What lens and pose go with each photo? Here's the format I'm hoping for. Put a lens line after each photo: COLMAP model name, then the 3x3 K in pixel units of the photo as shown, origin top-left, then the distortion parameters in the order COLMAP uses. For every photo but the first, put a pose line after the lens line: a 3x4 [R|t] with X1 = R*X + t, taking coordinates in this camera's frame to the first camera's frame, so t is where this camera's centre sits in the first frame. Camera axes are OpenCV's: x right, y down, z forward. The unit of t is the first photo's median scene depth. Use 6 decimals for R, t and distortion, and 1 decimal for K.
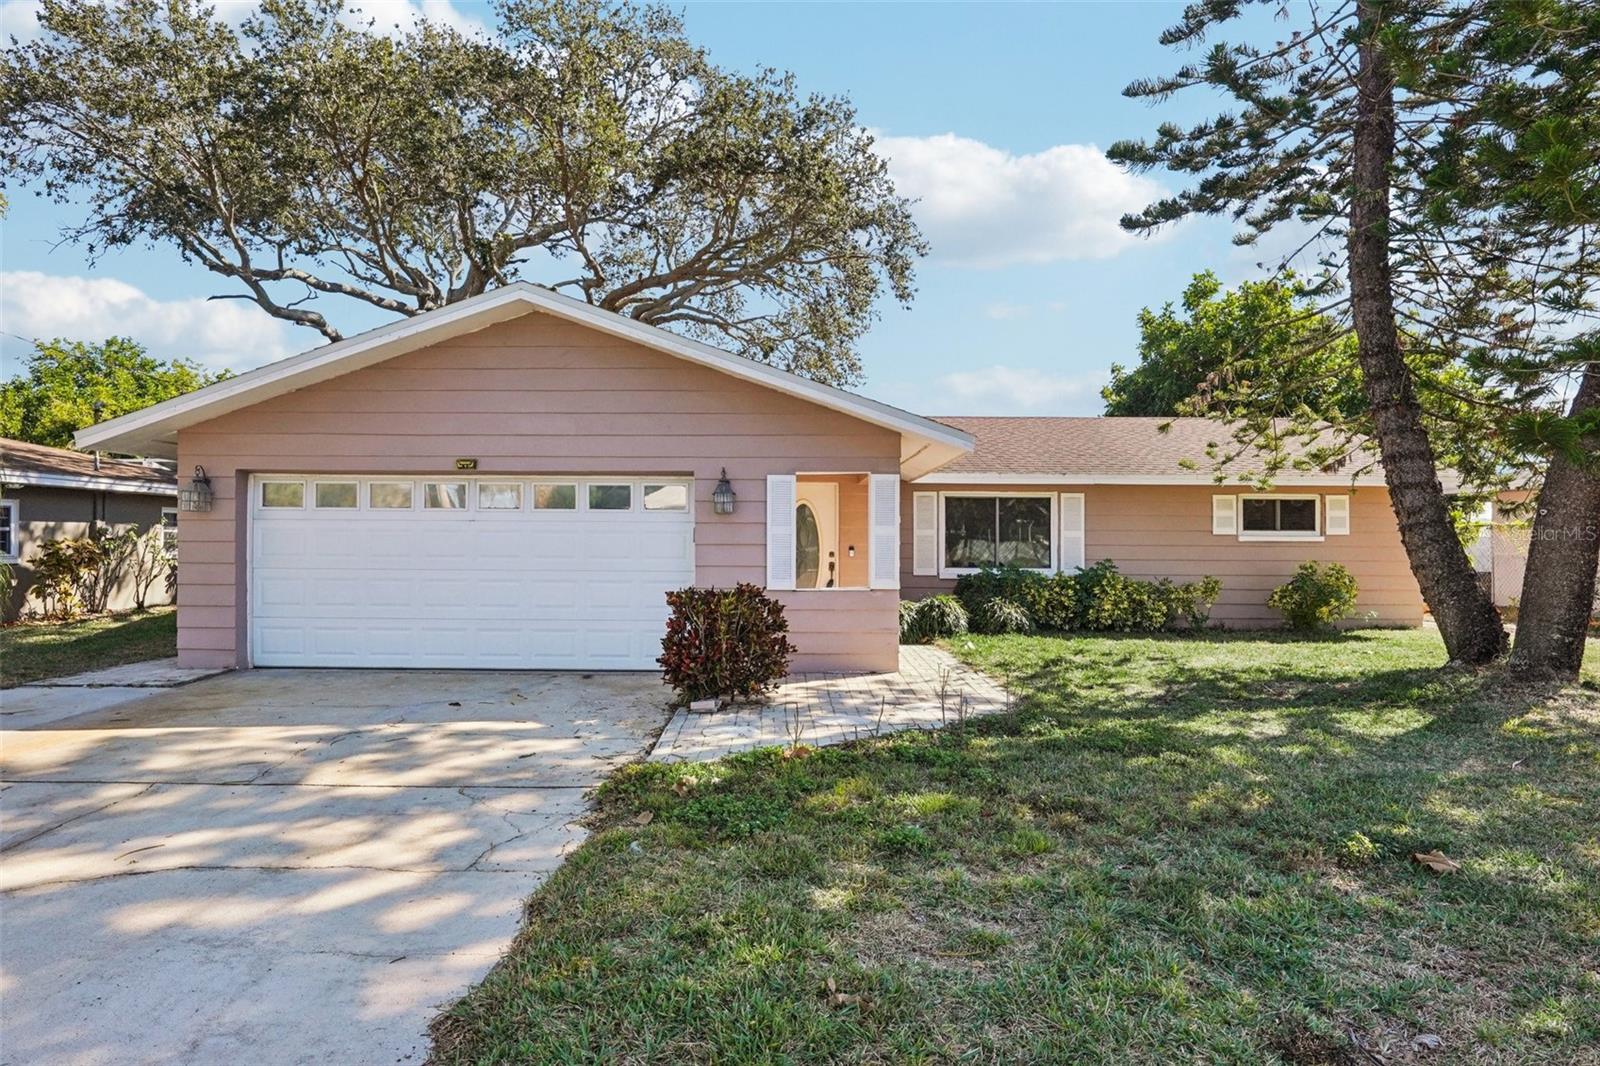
lens RADIAL K [[888.7, 0, 794.4], [0, 888.7, 532.2], [0, 0, 1]] dist [-0.029979, -0.001722]
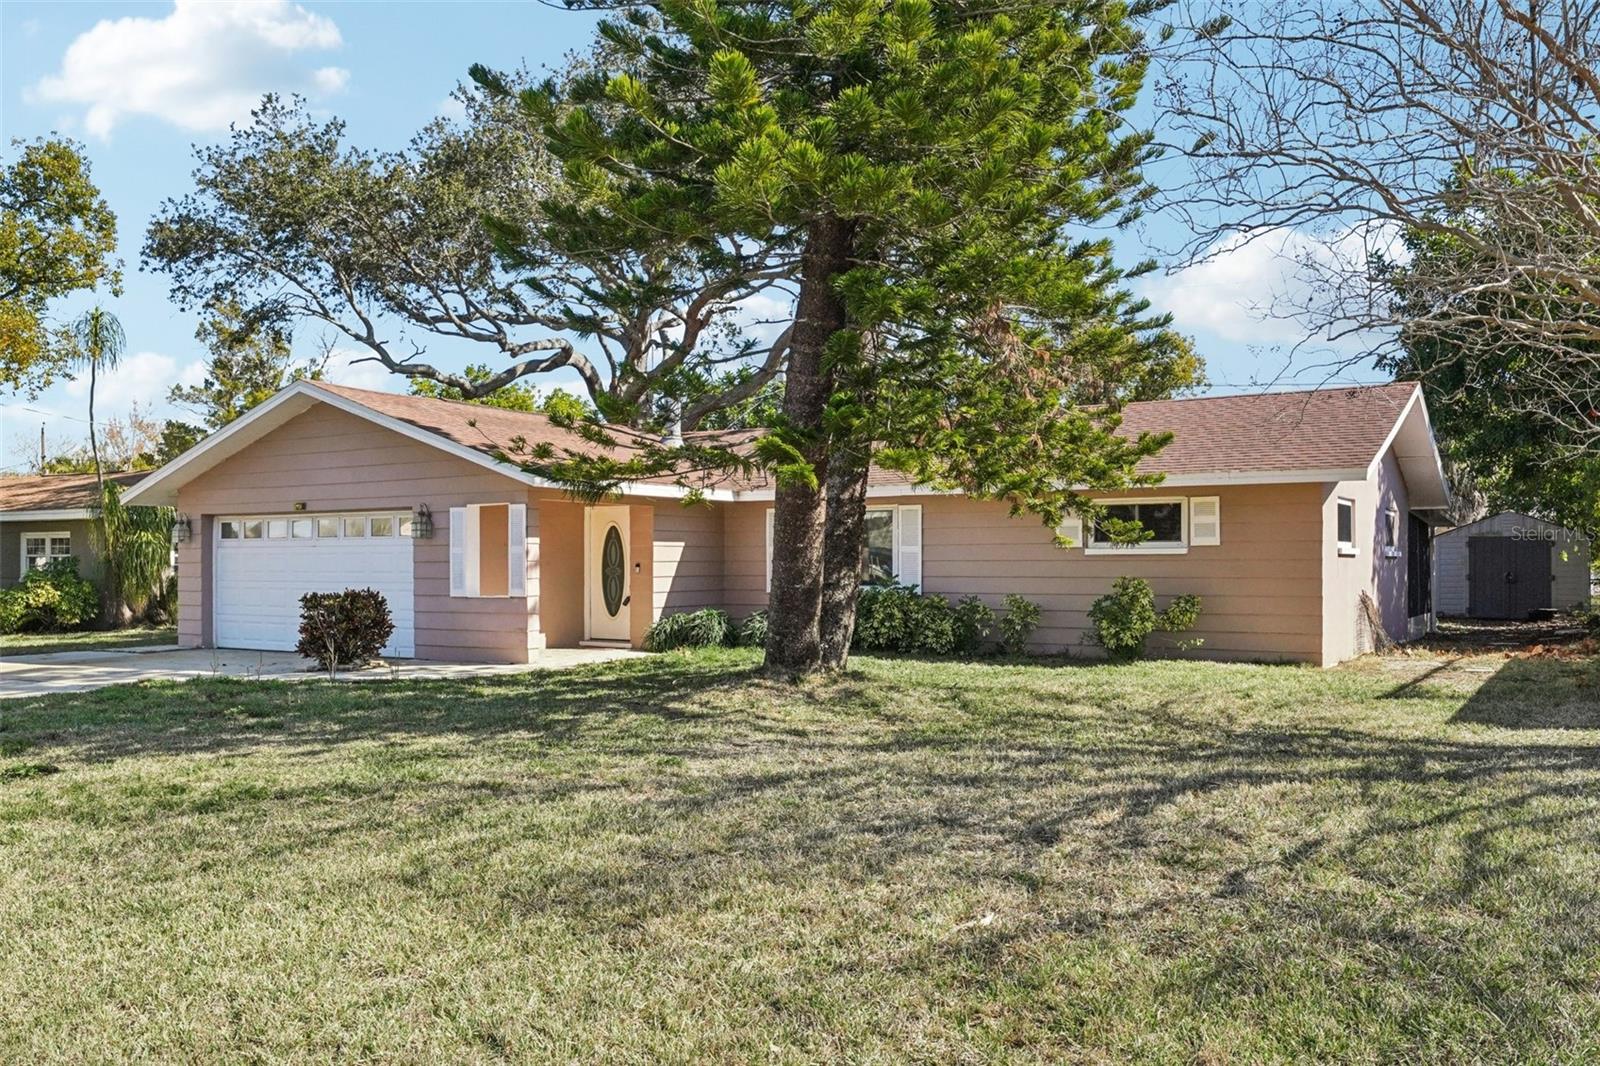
lens RADIAL K [[1250.2, 0, 803.6], [0, 1250.2, 532.5], [0, 0, 1]] dist [-0.057010, -0.003442]
pose [[0.856733, -0.019551, -0.515389, 0.970854], [0.014163, 0.999796, -0.014384, 0.002289], [0.515565, 0.005024, 0.856836, -0.193934]]
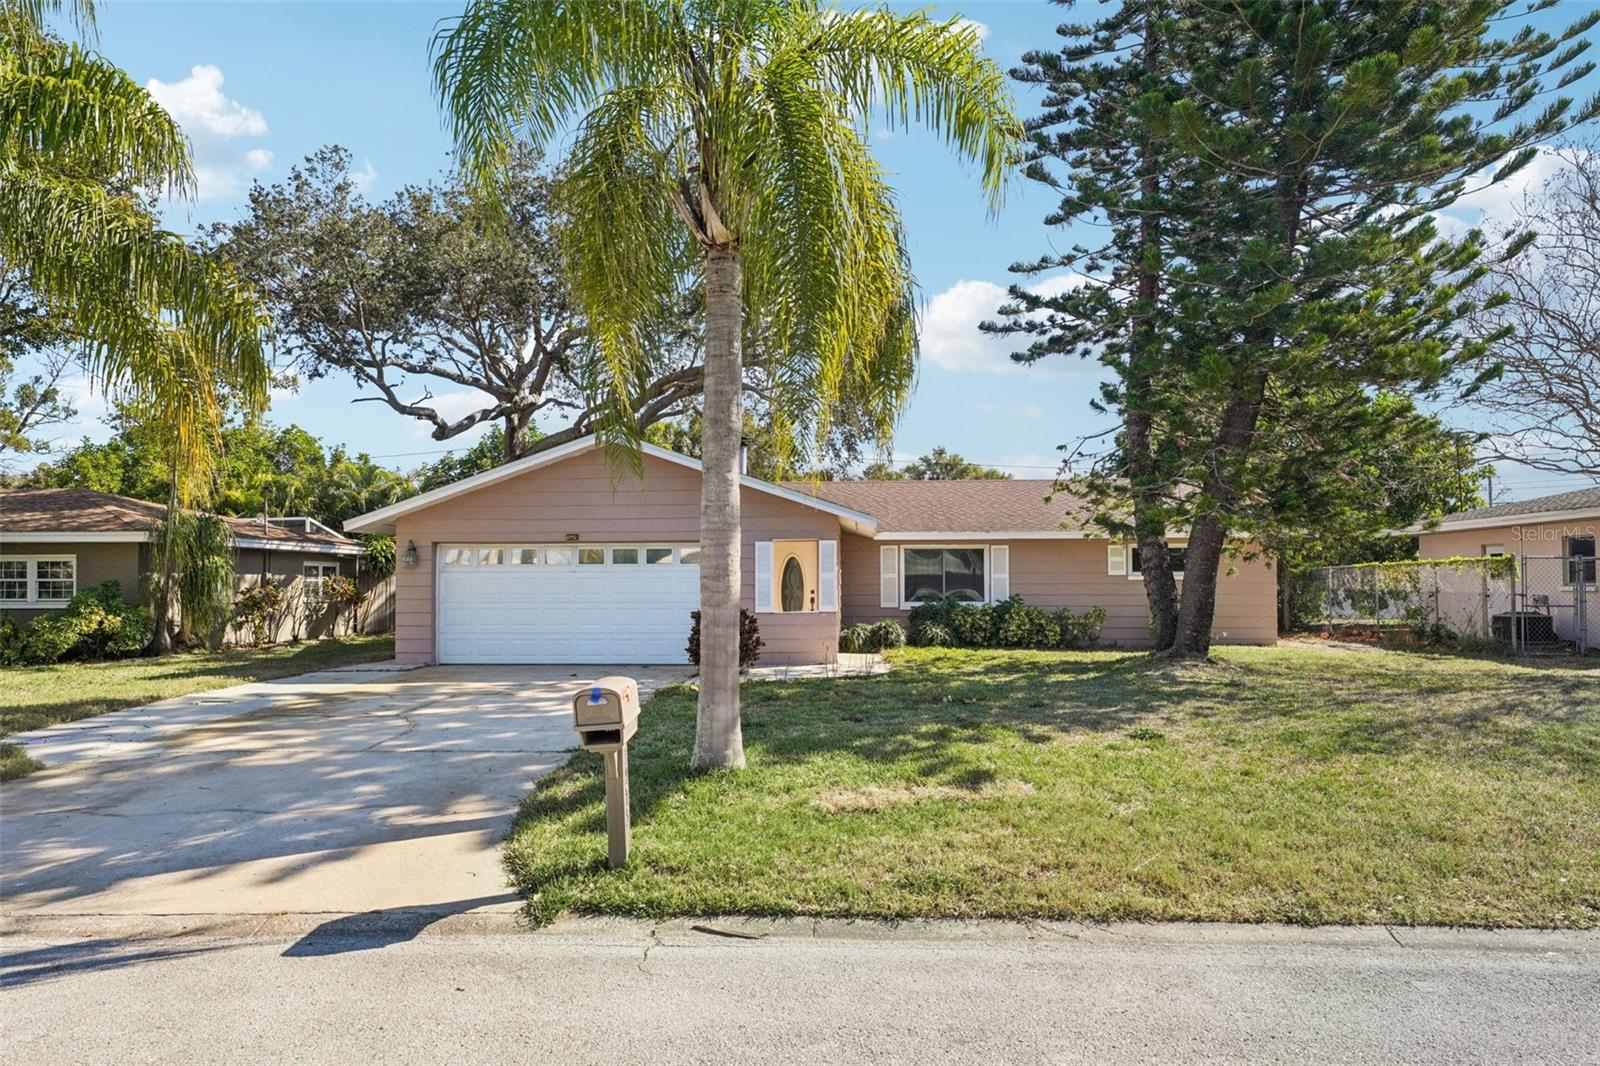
lens RADIAL K [[1073.4, 0, 803.7], [0, 1073.4, 539.0], [0, 0, 1]] dist [0.006332, -0.000076]
pose [[0.997289, -0.012305, -0.072550, 0.148281], [0.009820, 0.999356, -0.034505, -0.000589], [0.072928, 0.033699, 0.996768, -0.699602]]
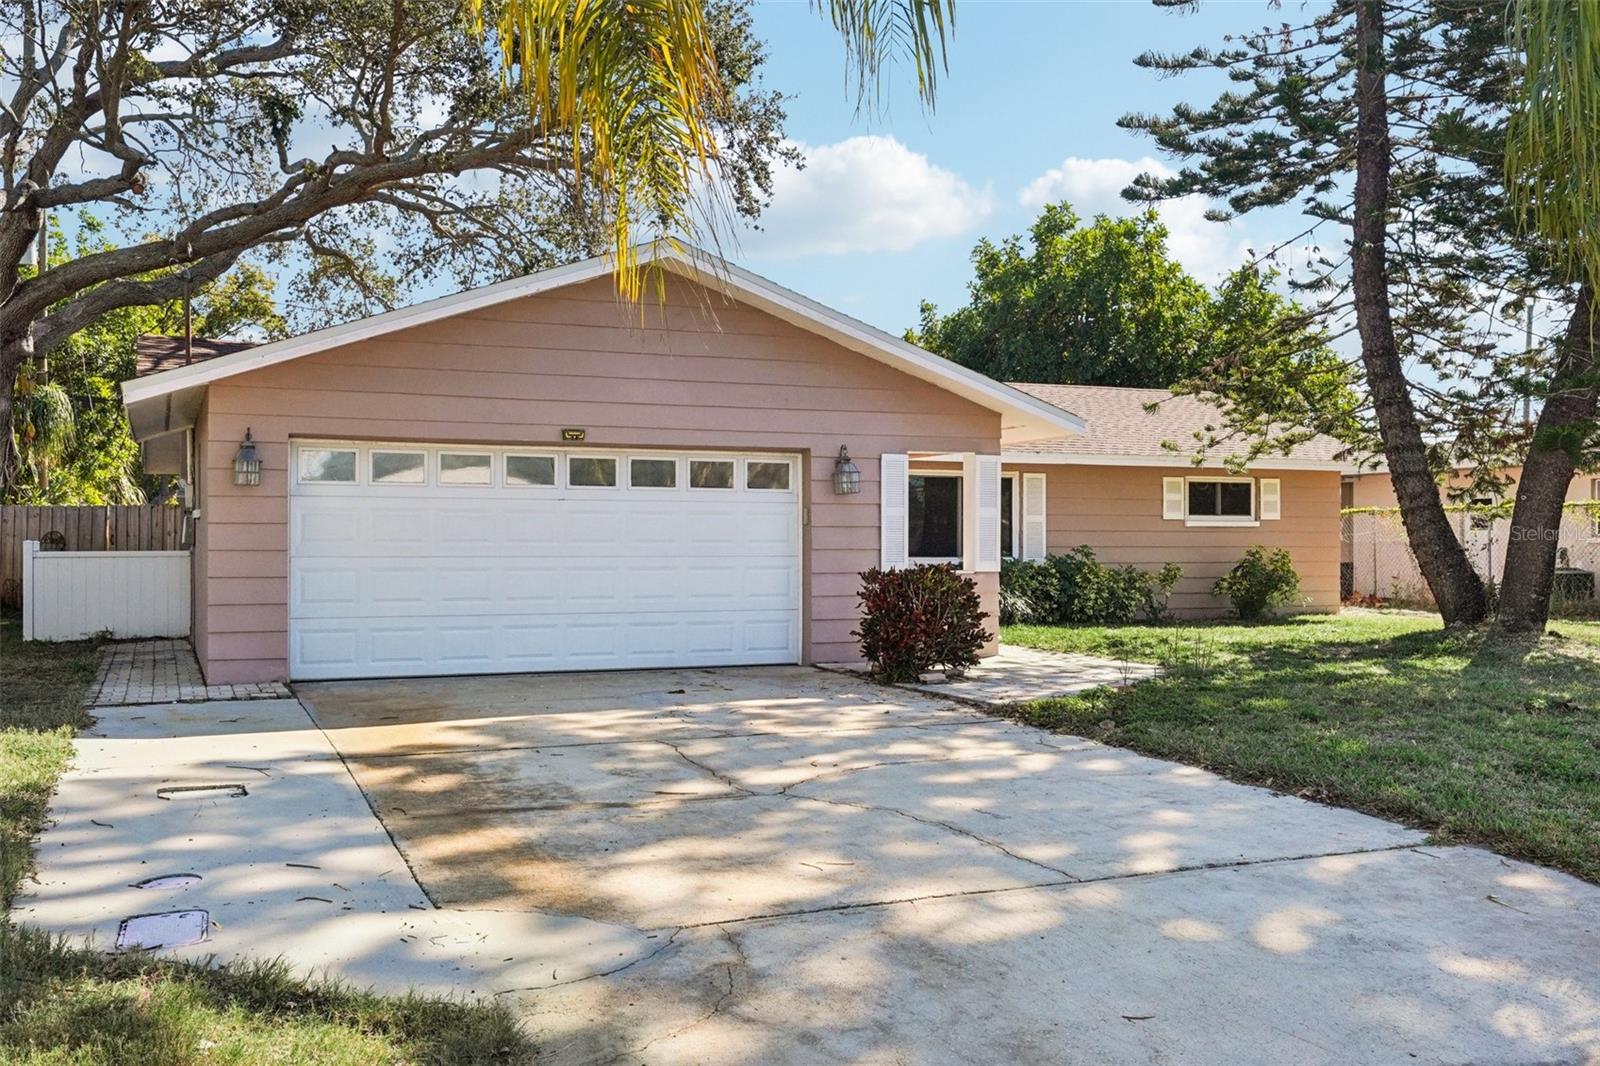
lens RADIAL K [[1505.8, 0, 799.4], [0, 1505.8, 530.3], [0, 0, 1]] dist [-0.012627, 0.000000]
pose [[0.914953, -0.001398, 0.403557, -0.567264], [-0.000181, 0.999992, 0.003875, 0.008901], [-0.403560, -0.003618, 0.914946, -0.329525]]
